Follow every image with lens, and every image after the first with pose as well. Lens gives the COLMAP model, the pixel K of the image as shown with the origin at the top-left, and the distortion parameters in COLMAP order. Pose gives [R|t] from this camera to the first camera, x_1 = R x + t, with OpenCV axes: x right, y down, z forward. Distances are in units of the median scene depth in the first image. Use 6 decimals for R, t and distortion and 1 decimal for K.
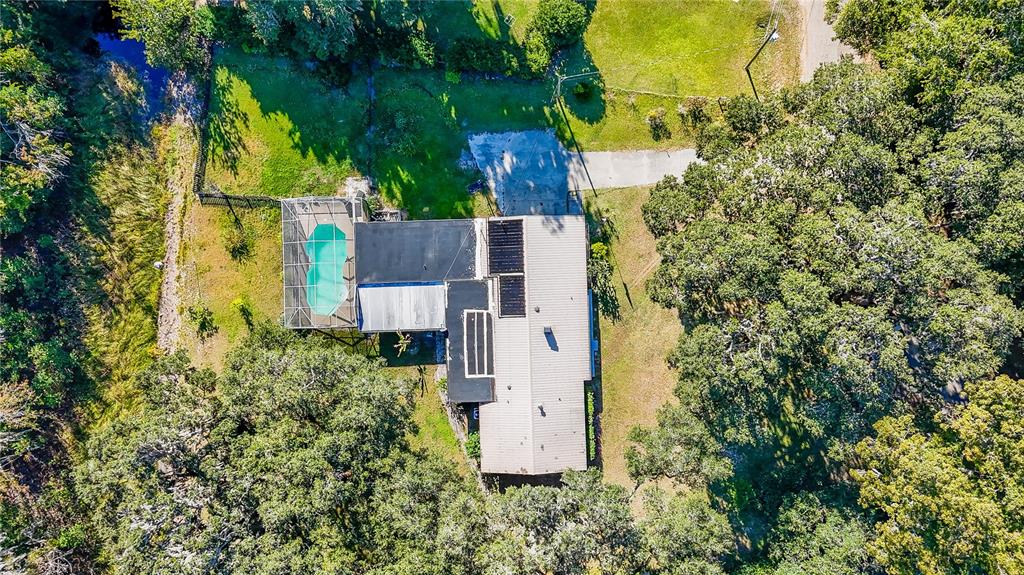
lens RADIAL K [[757.2, 0, 516.0], [0, 757.2, 284.9], [0, 0, 1]] dist [0.070091, -0.068371]
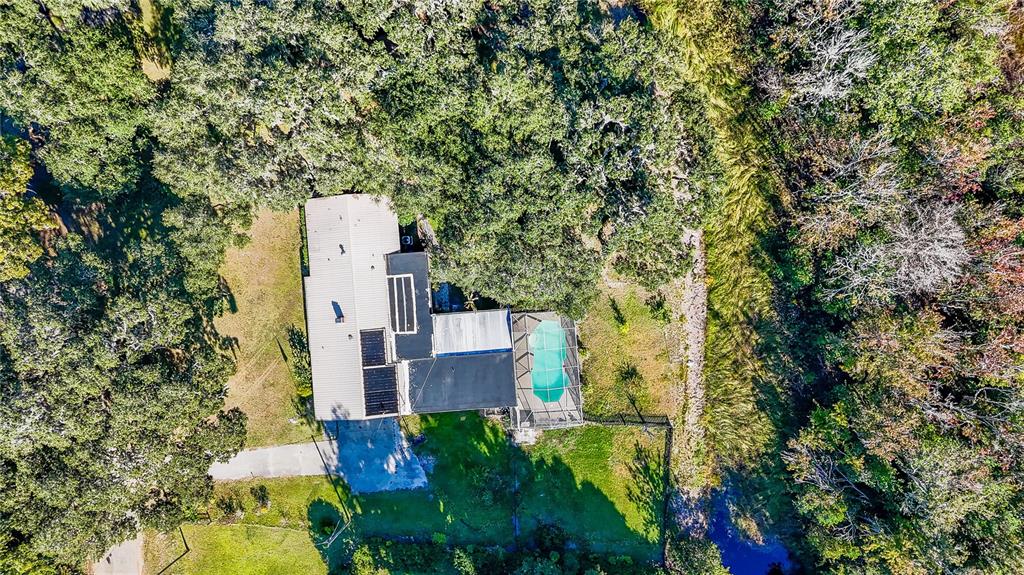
lens RADIAL K [[757.2, 0, 516.0], [0, 757.2, 284.9], [0, 0, 1]] dist [0.070091, -0.068371]
pose [[-0.994156, 0.045808, 0.097755, -0.322709], [-0.044885, -0.998925, 0.011620, 0.083419], [0.098182, 0.007165, 0.995143, -0.115416]]
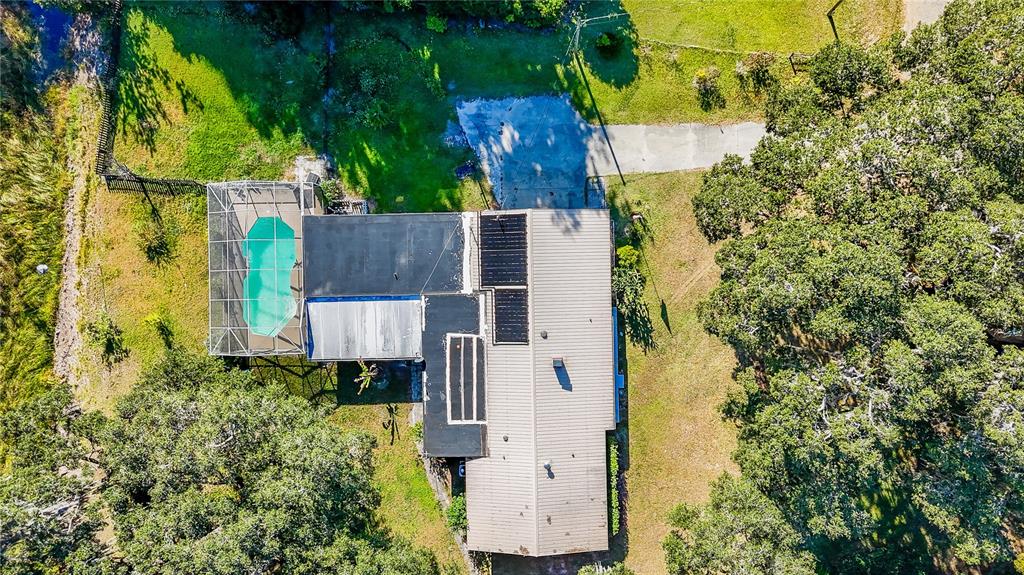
lens RADIAL K [[757.2, 0, 516.0], [0, 757.2, 284.9], [0, 0, 1]] dist [0.070091, -0.068371]
pose [[0.999883, 0.011618, -0.009970, 0.006615], [-0.011489, 0.999851, 0.012853, -0.025094], [0.010118, -0.012737, 0.999868, 0.241863]]
